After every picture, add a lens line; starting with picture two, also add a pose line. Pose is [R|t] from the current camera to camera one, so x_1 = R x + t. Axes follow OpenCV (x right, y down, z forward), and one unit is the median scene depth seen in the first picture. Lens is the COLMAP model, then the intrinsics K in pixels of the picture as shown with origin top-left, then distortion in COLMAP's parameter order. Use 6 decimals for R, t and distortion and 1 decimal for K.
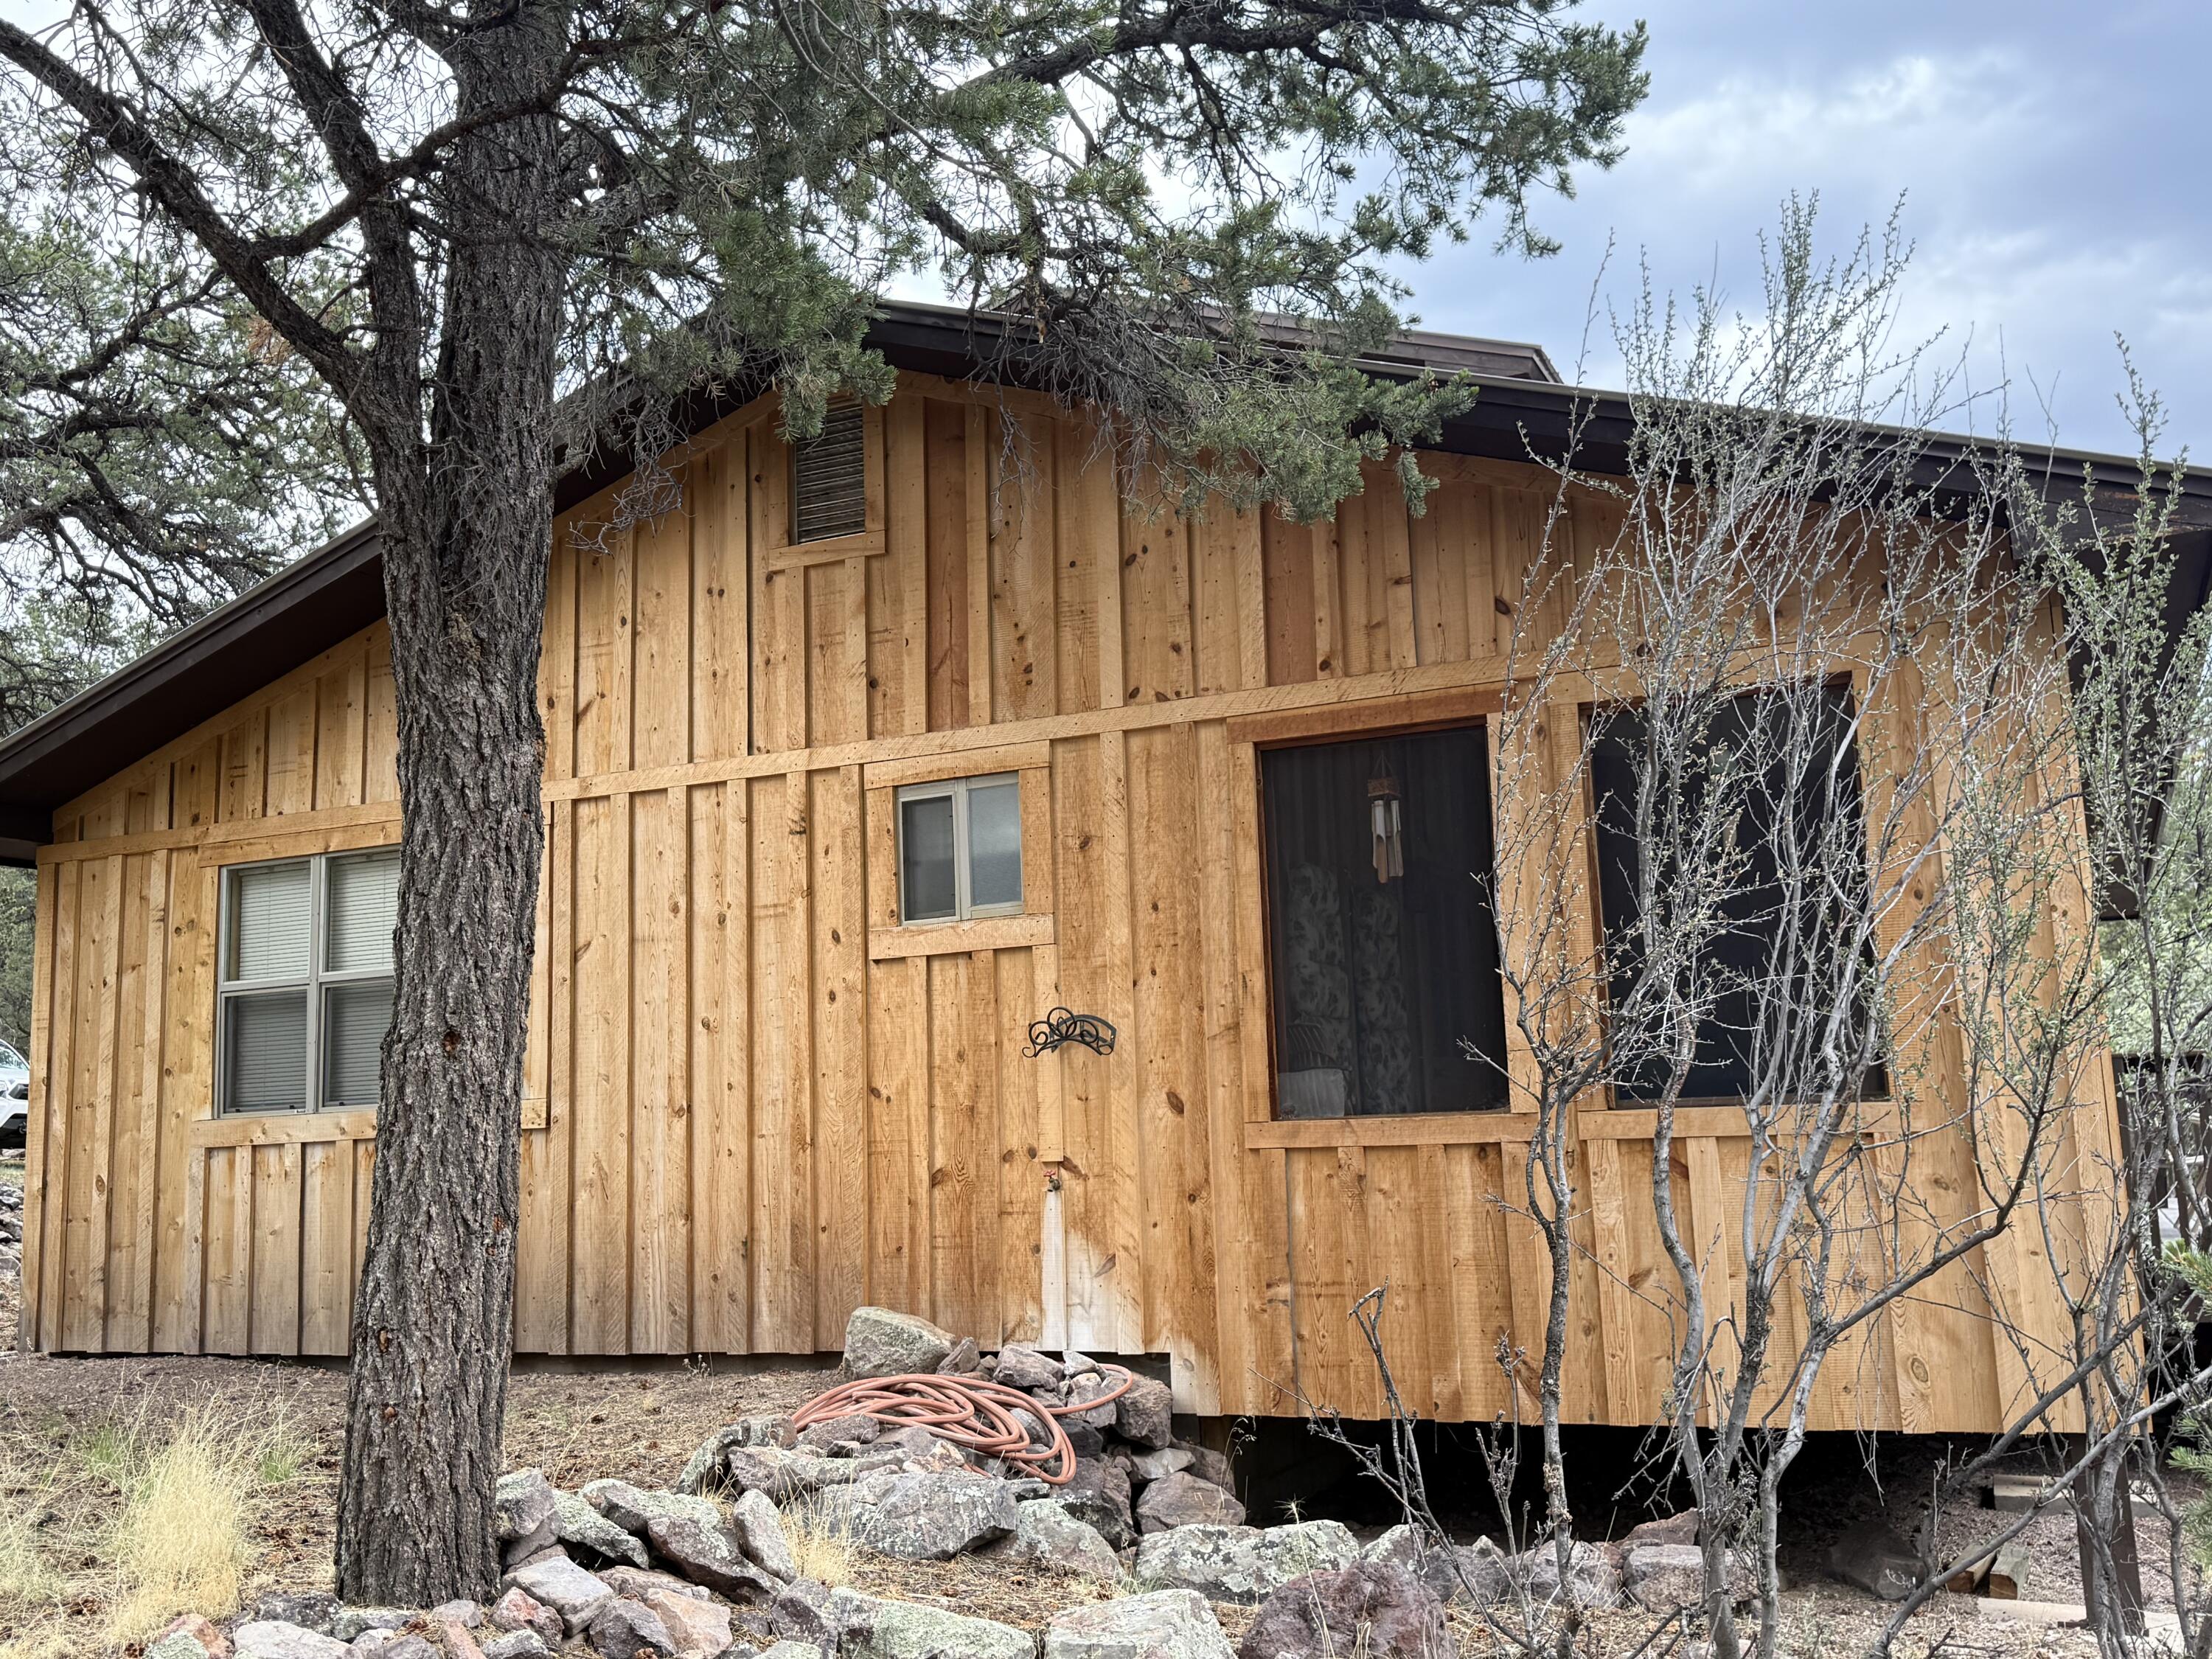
lens RADIAL K [[2082.3, 0, 1113.3], [0, 2082.3, 833.0], [0, 0, 1]] dist [0.164476, -0.353618]
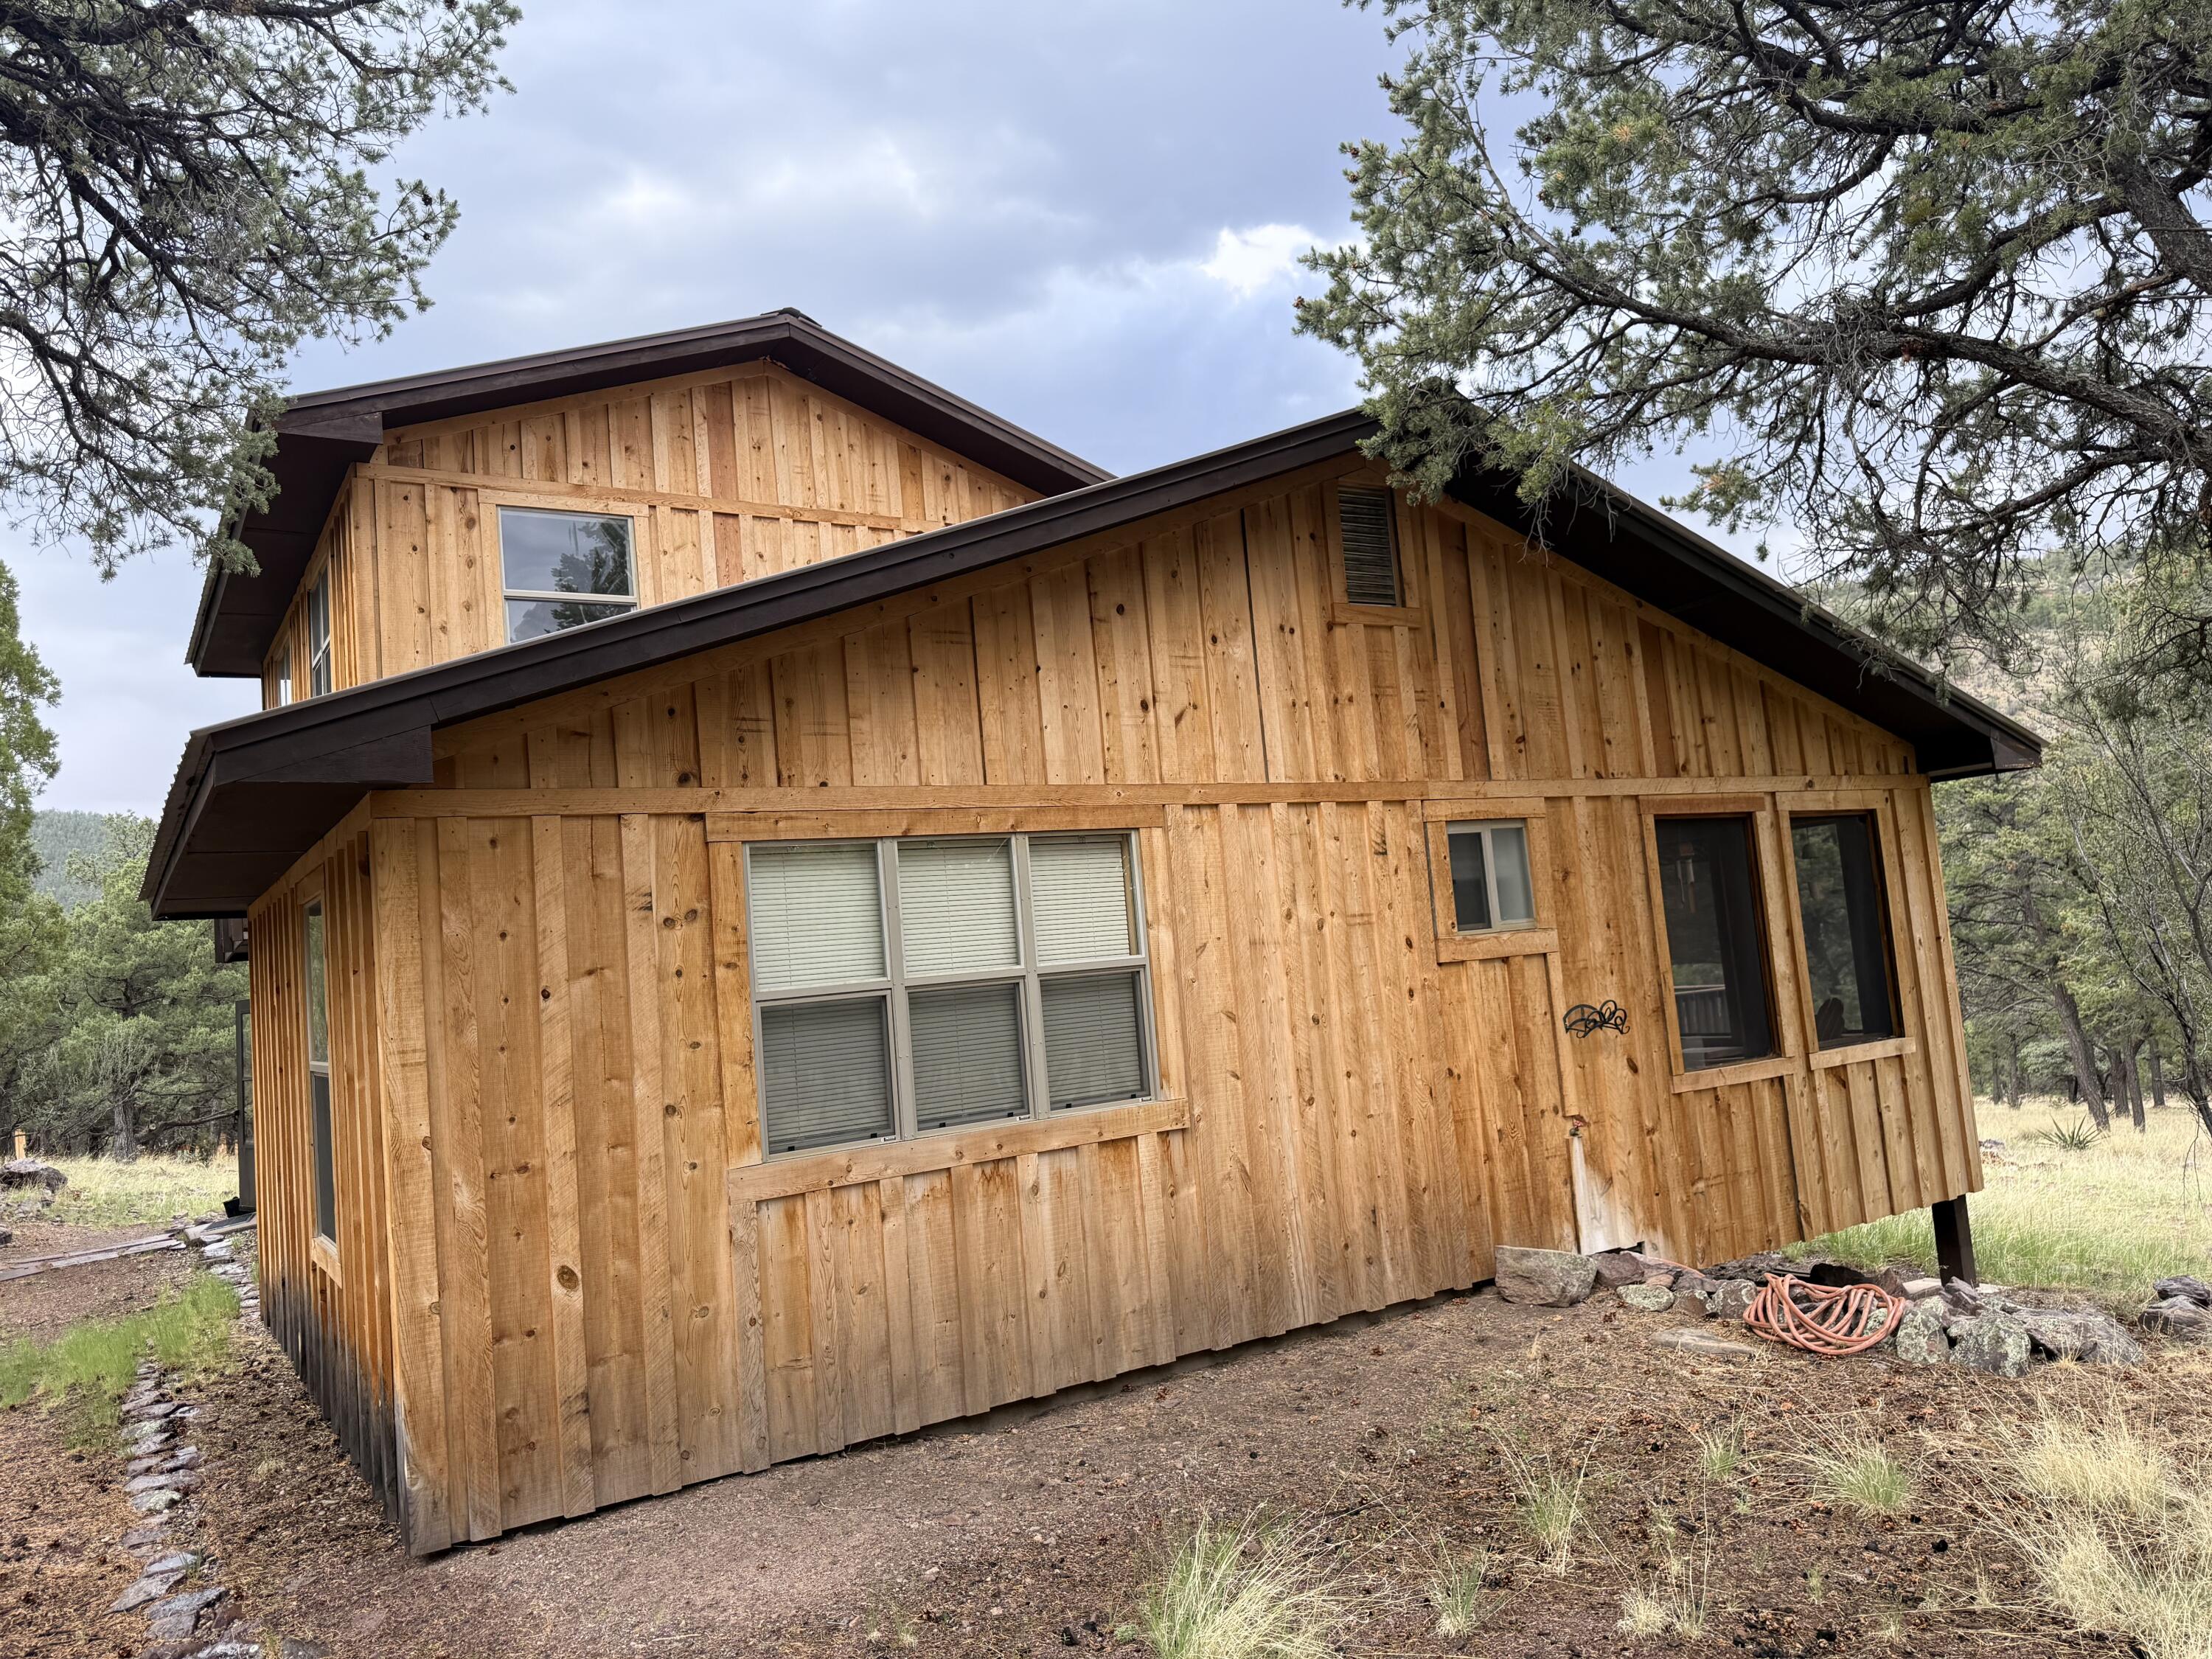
lens RADIAL K [[1562.4, 0, 1099.6], [0, 1562.4, 819.5], [0, 0, 1]] dist [0.086129, -0.122881]
pose [[0.538116, 0.065335, 0.840334, -1.039283], [-0.066293, 0.997183, -0.035078, 0.023560], [-0.840259, -0.036832, 0.540932, 0.706938]]
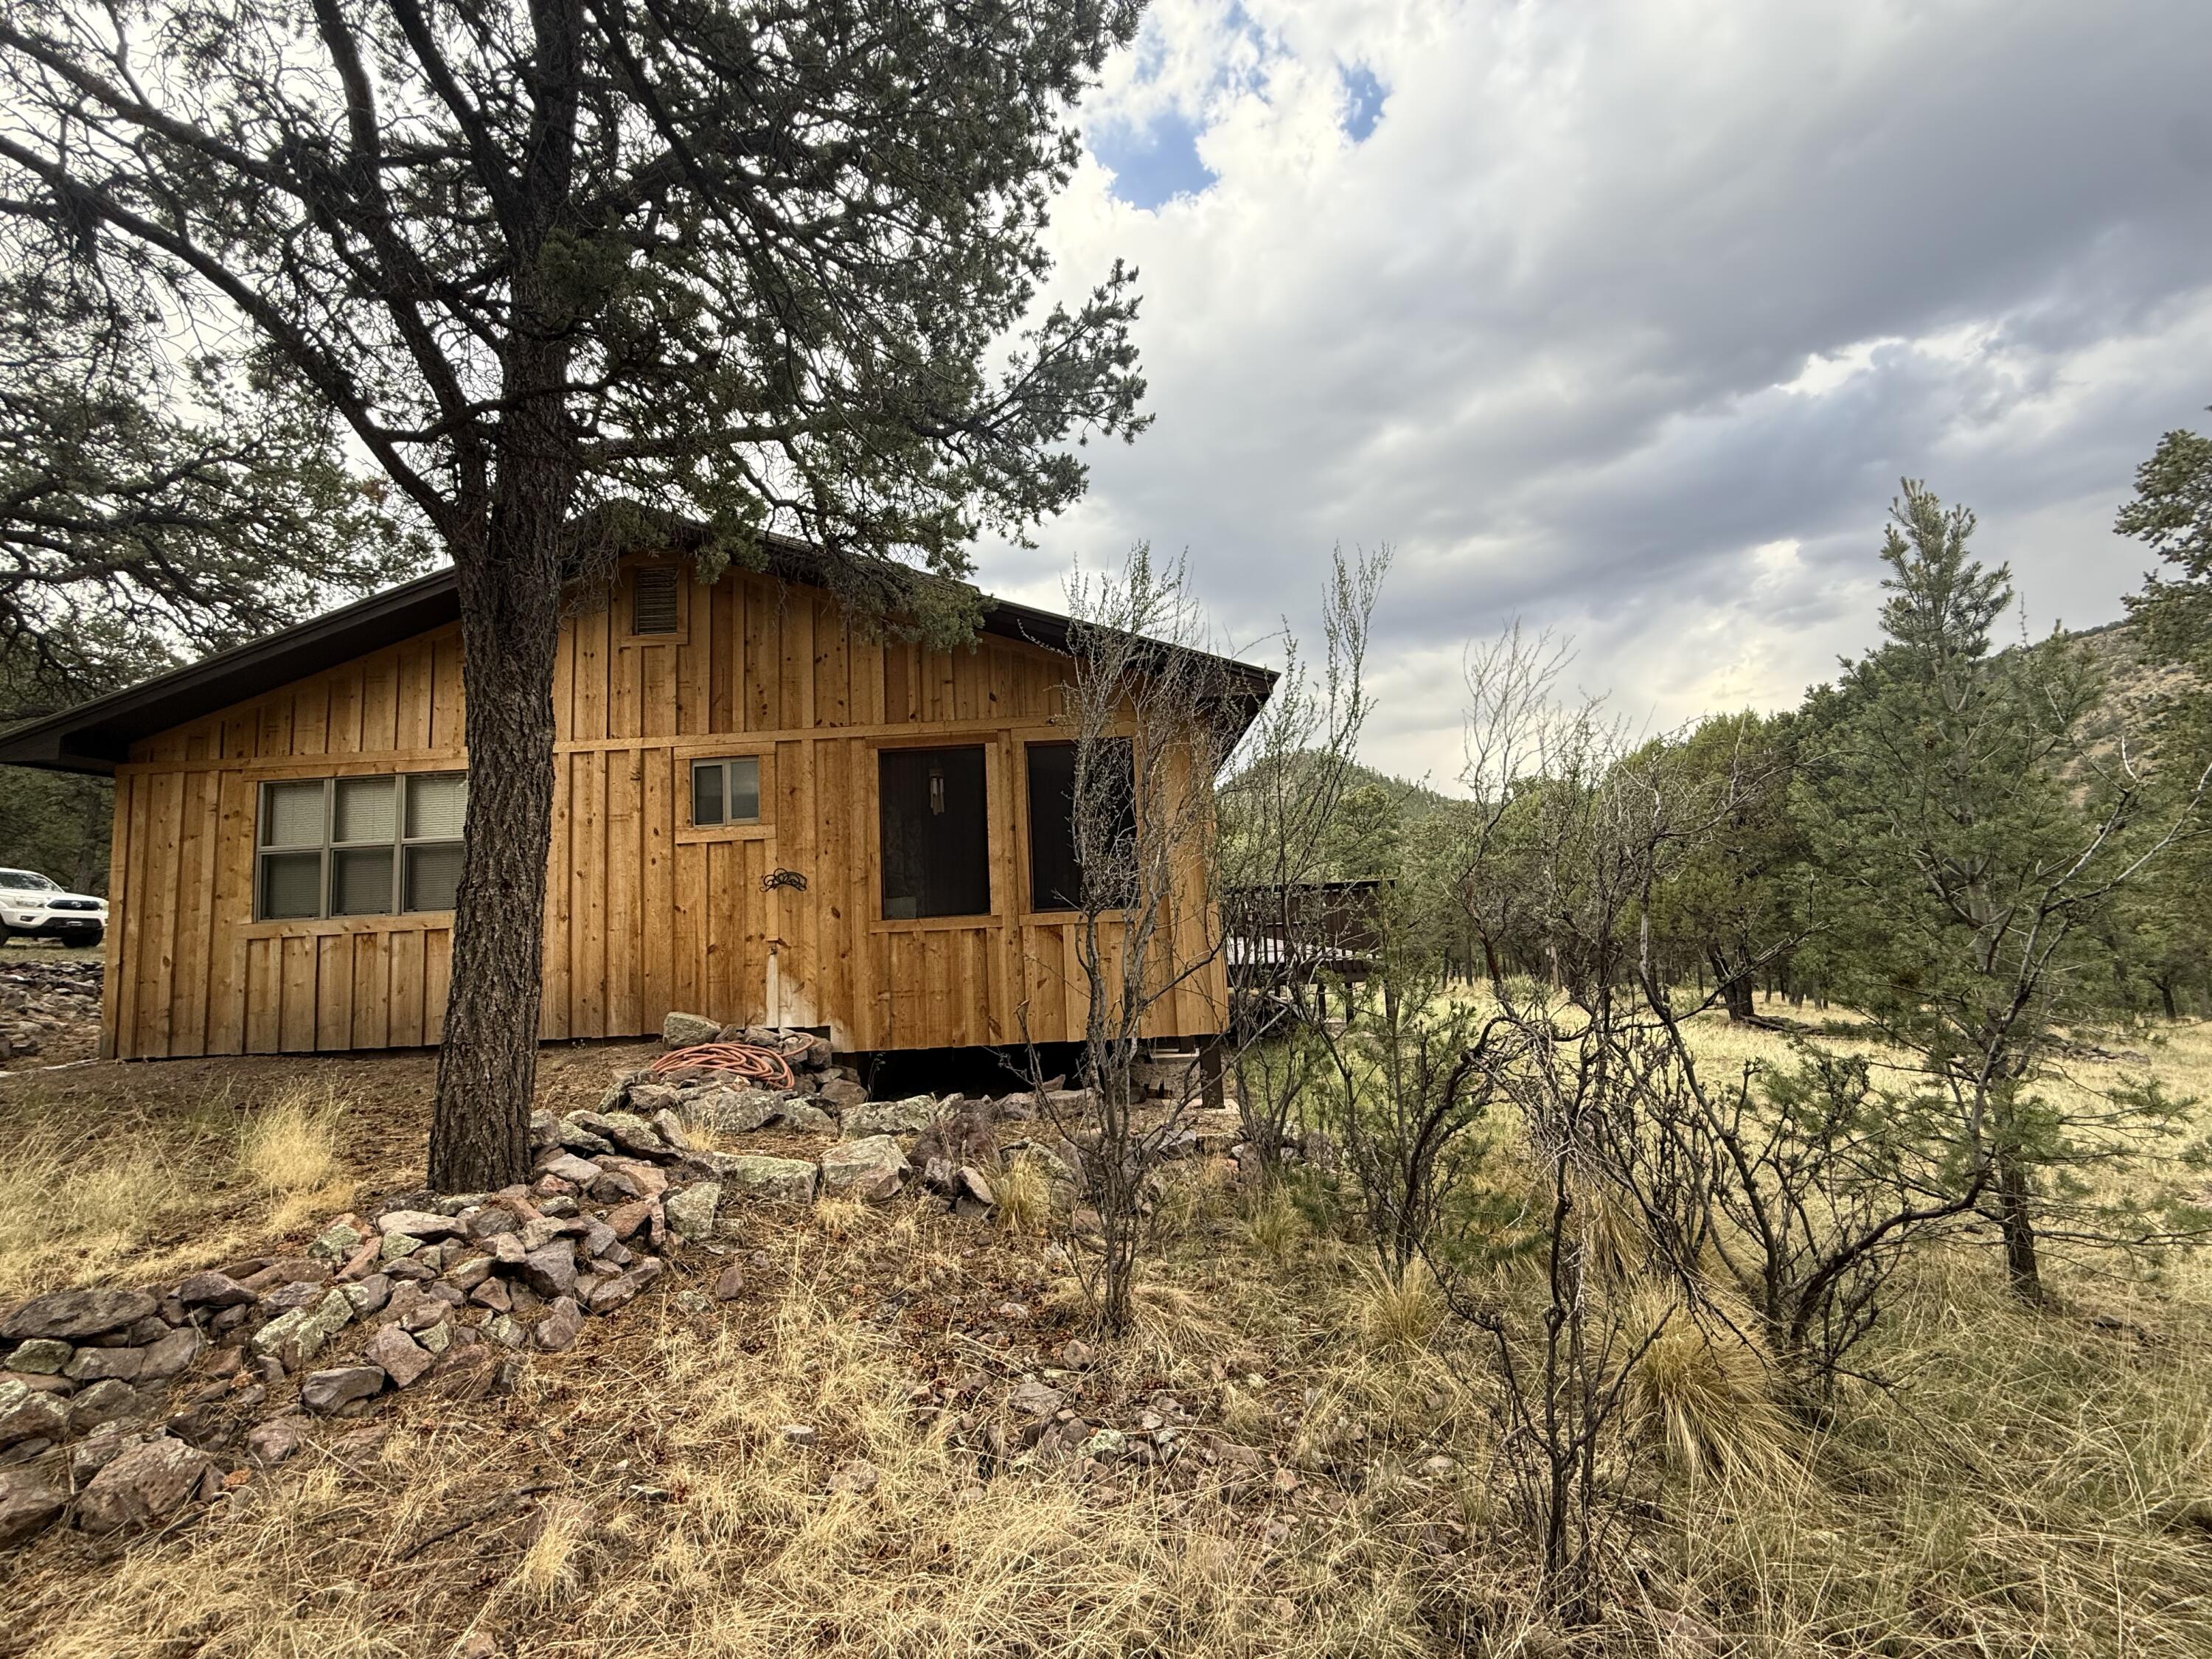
lens RADIAL K [[882.4, 0, 1101.6], [0, 882.4, 825.8], [0, 0, 1]] dist [-0.000086, 0.000024]
pose [[0.917404, 0.029147, 0.396889, -0.080846], [-0.044465, 0.998577, 0.029447, -0.000772], [-0.395466, -0.044662, 0.917394, 0.049569]]
